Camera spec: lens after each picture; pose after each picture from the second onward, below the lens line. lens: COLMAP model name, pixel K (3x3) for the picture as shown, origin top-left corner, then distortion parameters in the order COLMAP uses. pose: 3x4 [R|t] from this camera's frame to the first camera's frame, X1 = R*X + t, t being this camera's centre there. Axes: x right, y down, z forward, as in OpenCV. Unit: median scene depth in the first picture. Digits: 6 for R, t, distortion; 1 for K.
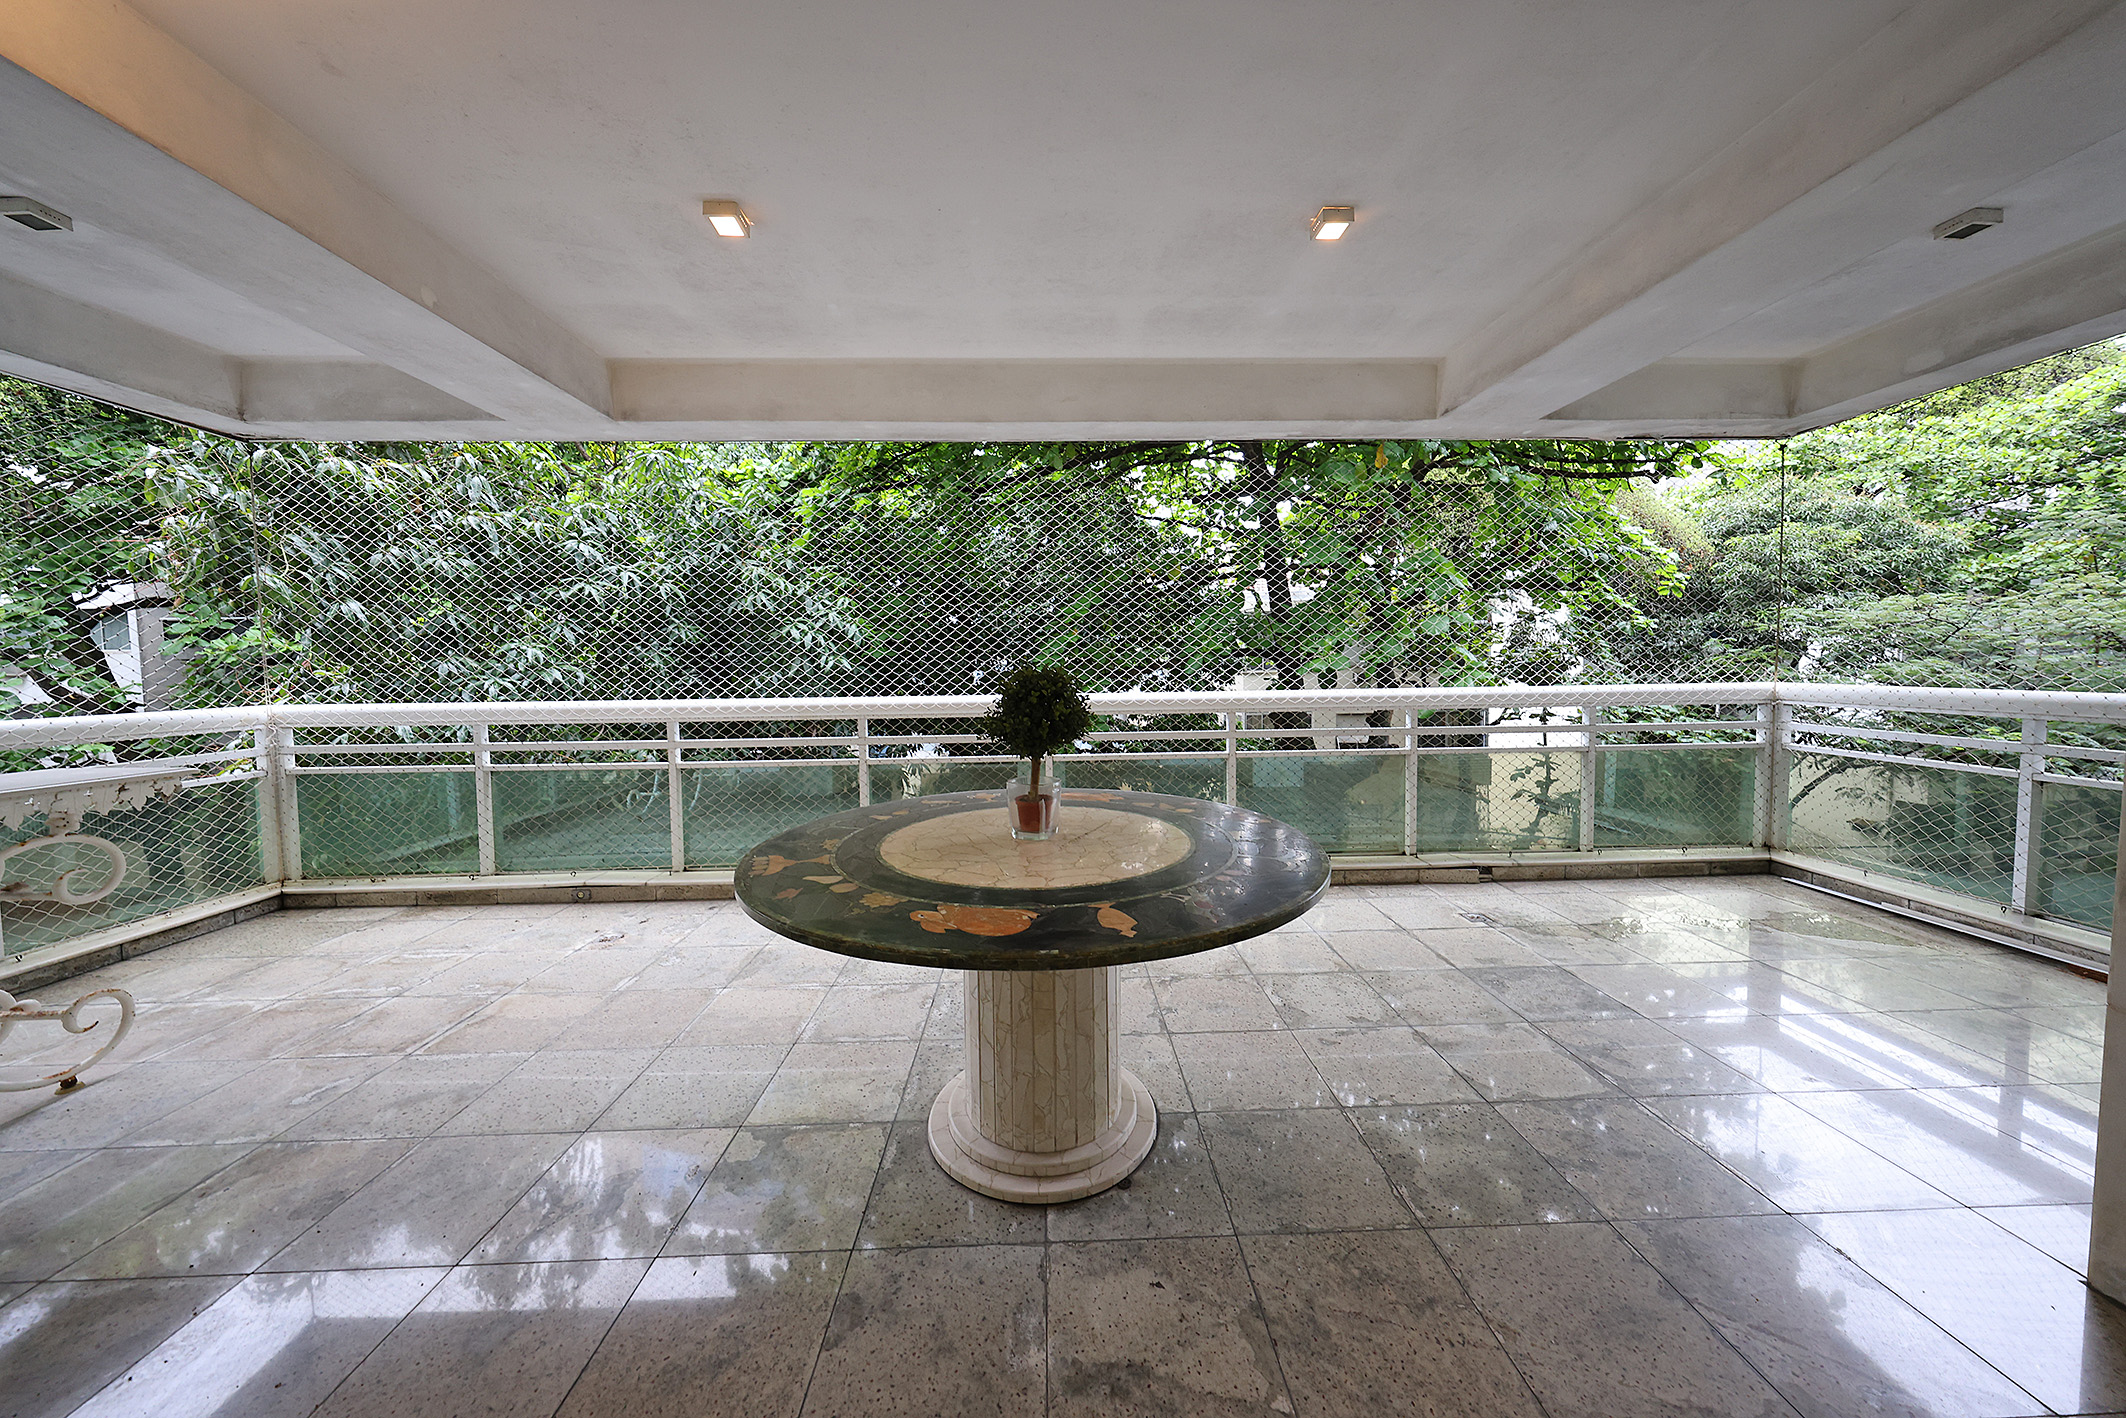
lens RADIAL K [[698.2, 0, 1061.2], [0, 698.2, 694.8], [0, 0, 1]] dist [0.004826, -0.000118]
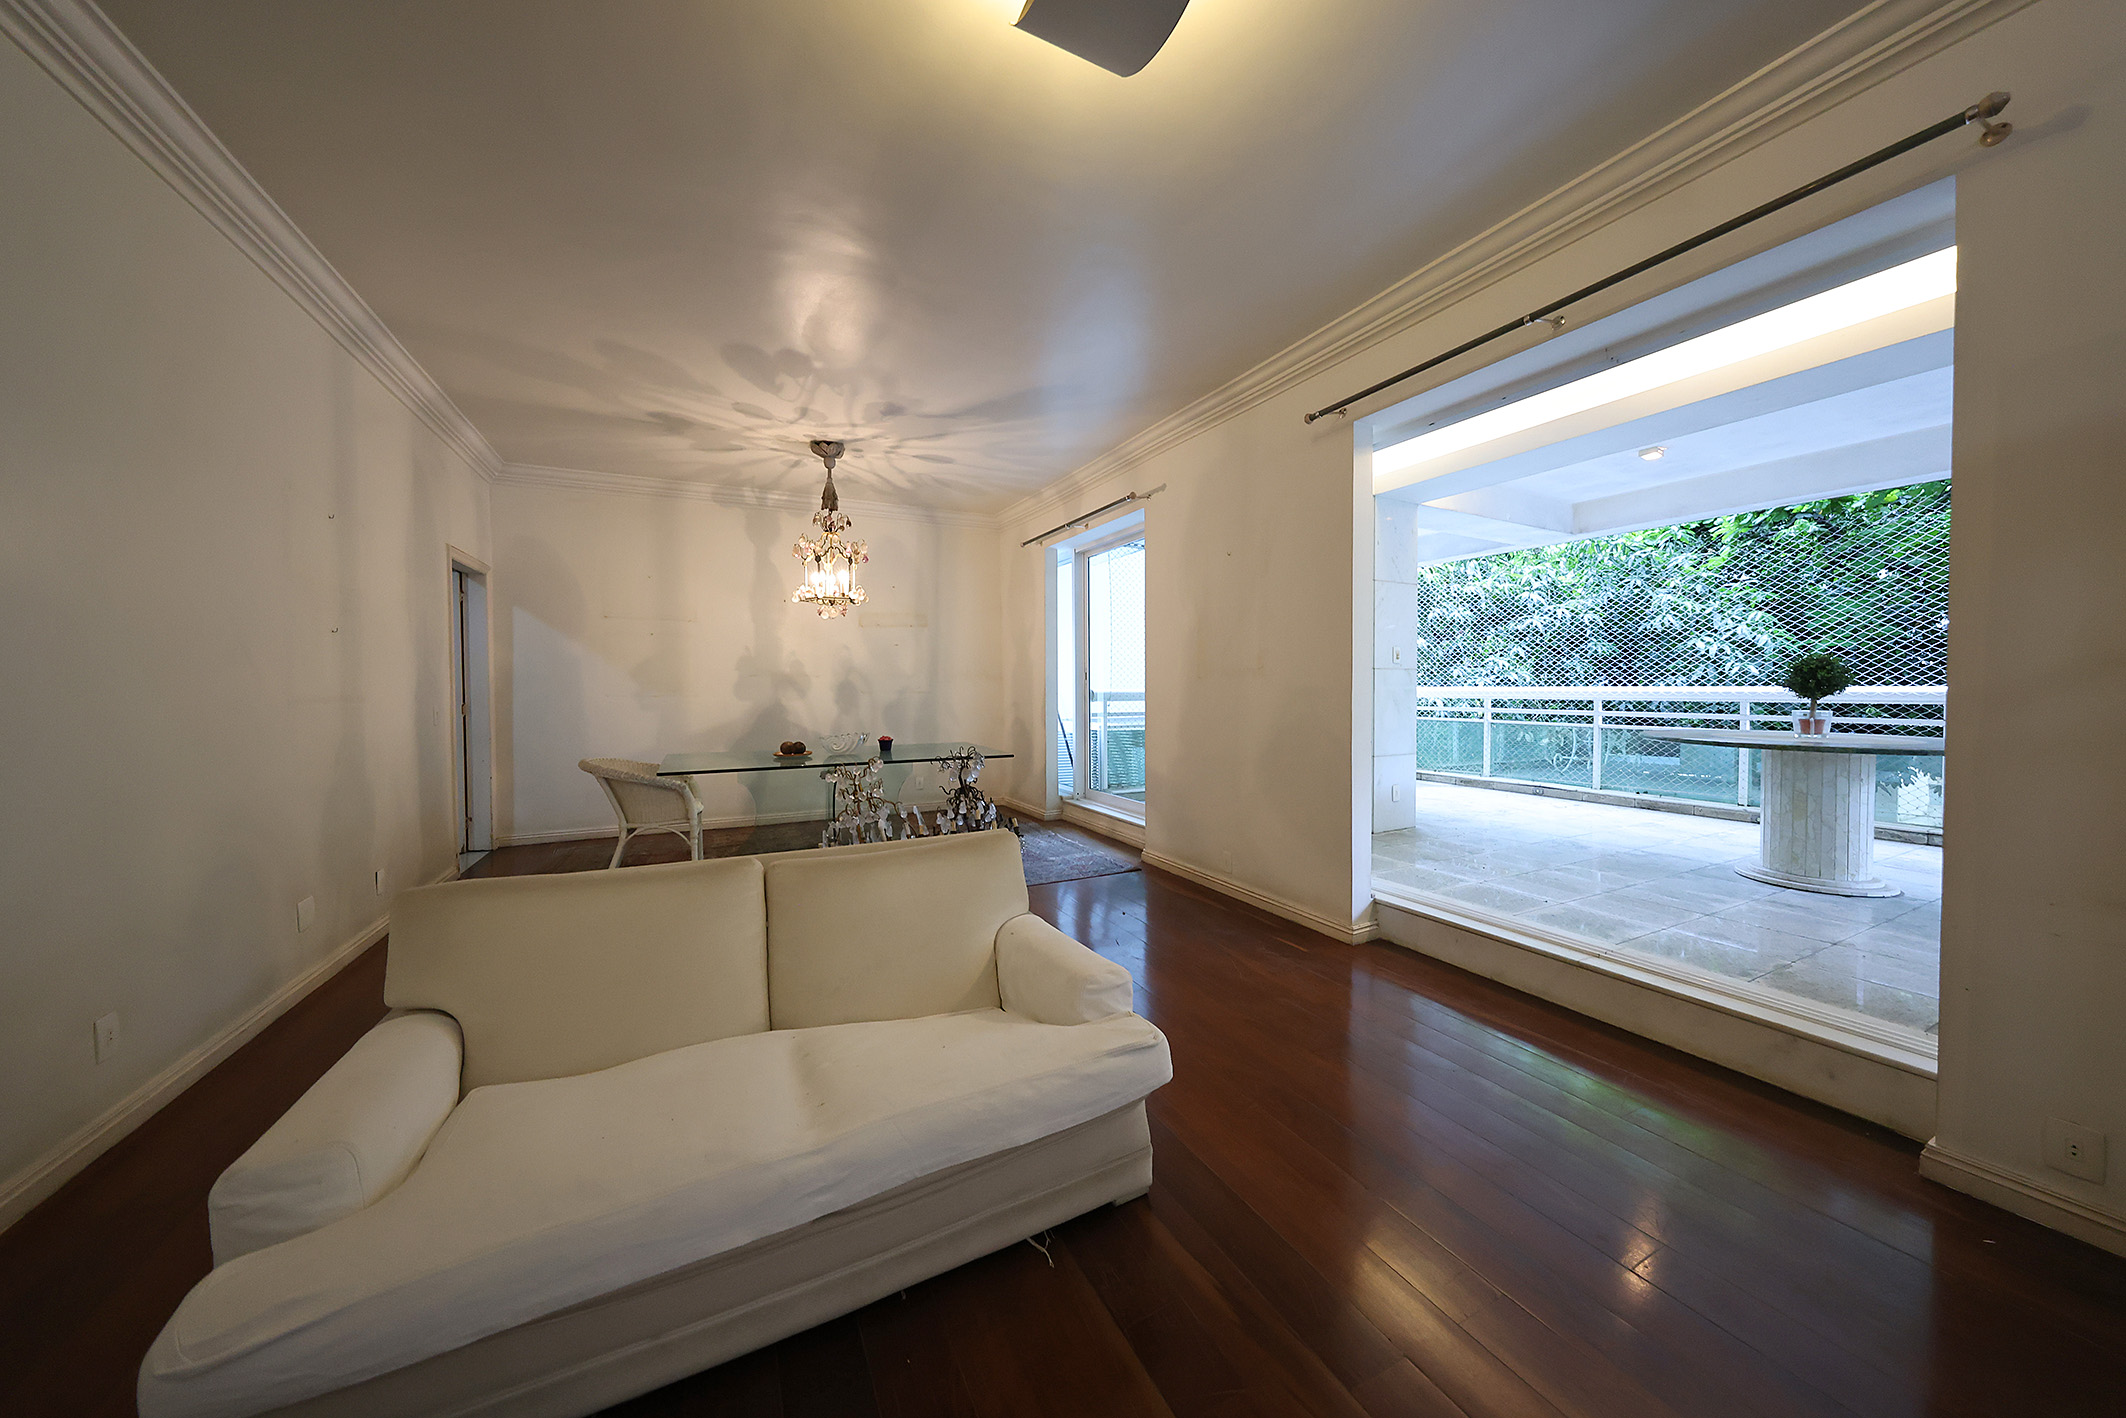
lens RADIAL K [[698.2, 0, 1062.3], [0, 698.2, 697.9], [0, 0, 1]] dist [0.004826, -0.000118]
pose [[0.430428, 0.028026, -0.902190, 0.453475], [-0.048526, 0.998791, 0.007876, 0.090869], [0.901320, 0.040390, 0.431267, -0.978625]]
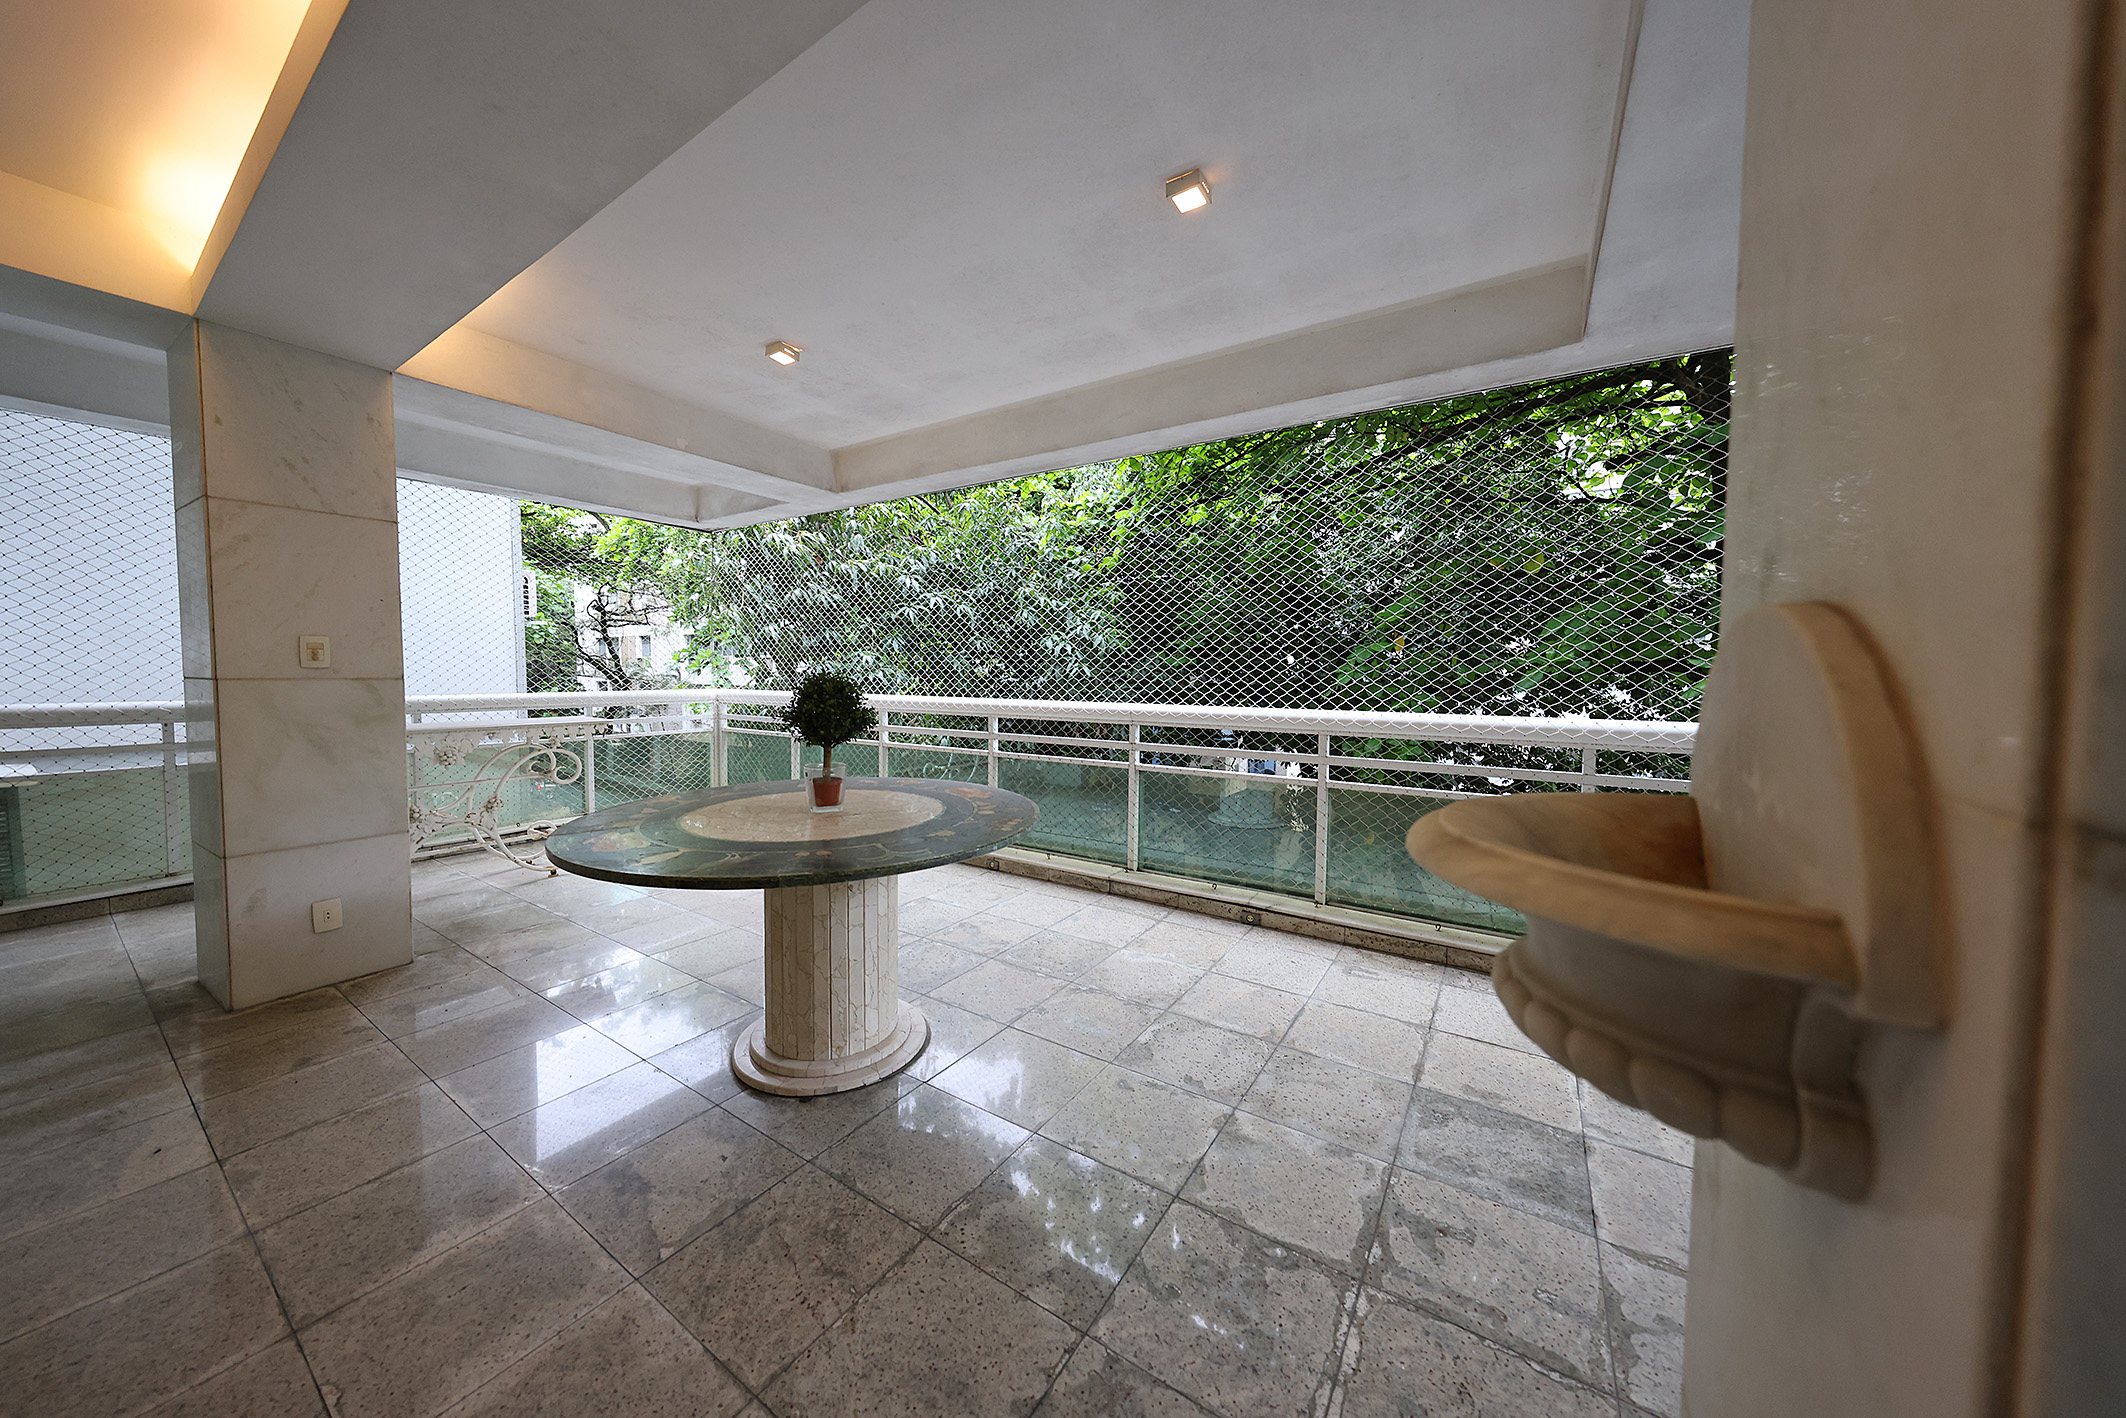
lens RADIAL K [[698.2, 0, 1058.2], [0, 698.2, 700.7], [0, 0, 1]] dist [0.004826, -0.000118]
pose [[0.815001, 0.043810, -0.577801, 0.522131], [-0.045350, 0.998902, 0.011771, -0.013410], [0.577682, 0.016610, 0.816093, 0.115047]]
